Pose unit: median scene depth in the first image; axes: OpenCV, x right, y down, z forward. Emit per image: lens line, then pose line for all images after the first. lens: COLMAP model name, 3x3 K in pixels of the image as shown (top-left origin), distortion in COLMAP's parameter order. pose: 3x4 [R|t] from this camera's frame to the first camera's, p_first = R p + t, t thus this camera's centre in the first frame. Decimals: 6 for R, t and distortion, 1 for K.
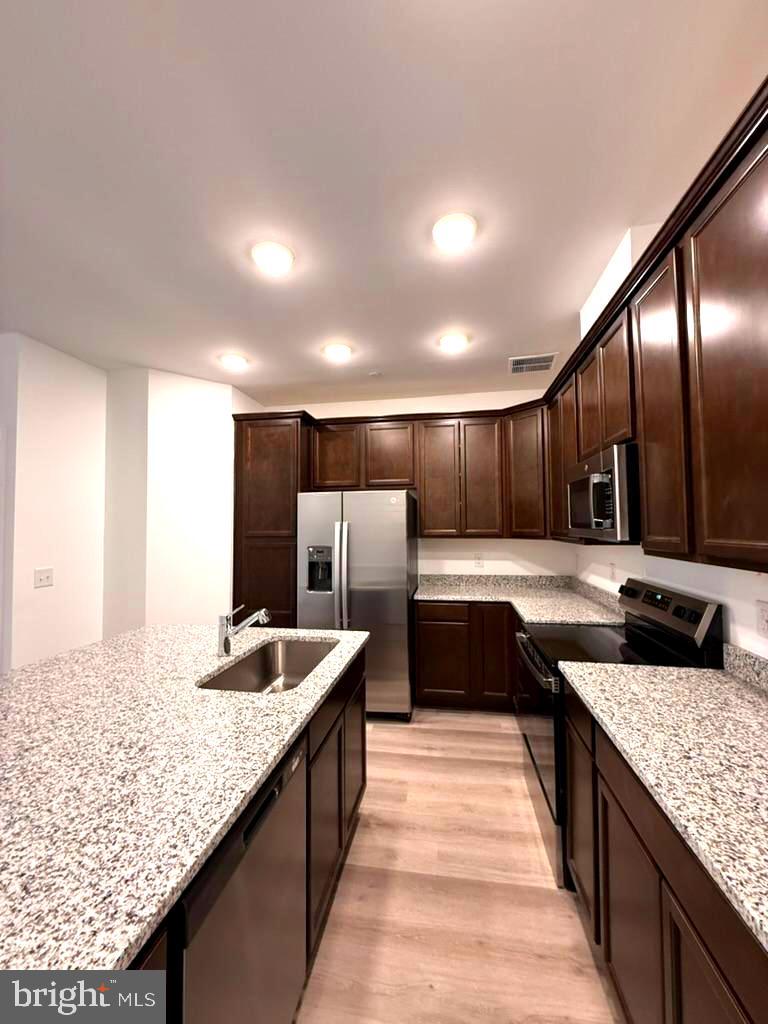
lens RADIAL K [[417.9, 0, 384.0], [0, 417.9, 512.0], [0, 0, 1]] dist [0.051034, -0.000008]
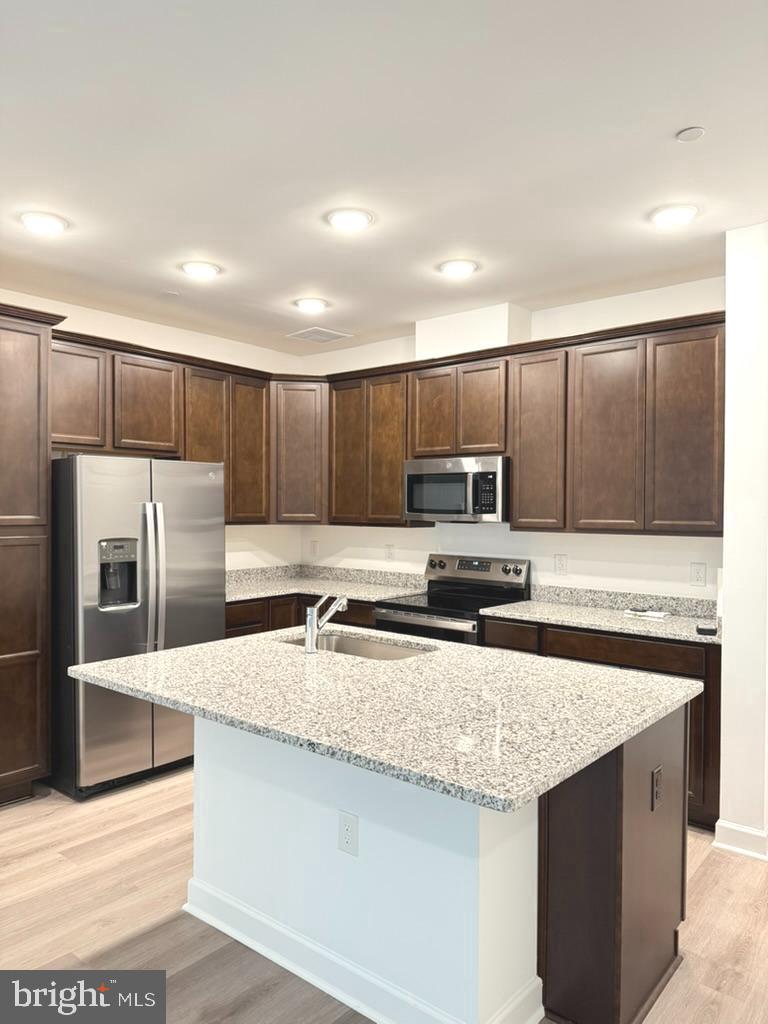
lens RADIAL K [[711.0, 0, 384.0], [0, 711.0, 512.0], [0, 0, 1]] dist [-0.032251, -0.010029]
pose [[0.522346, 0.001714, 0.852732, -0.898537], [-0.035972, 0.999152, 0.020026, 0.001896], [-0.851975, -0.041135, 0.521965, 0.054454]]
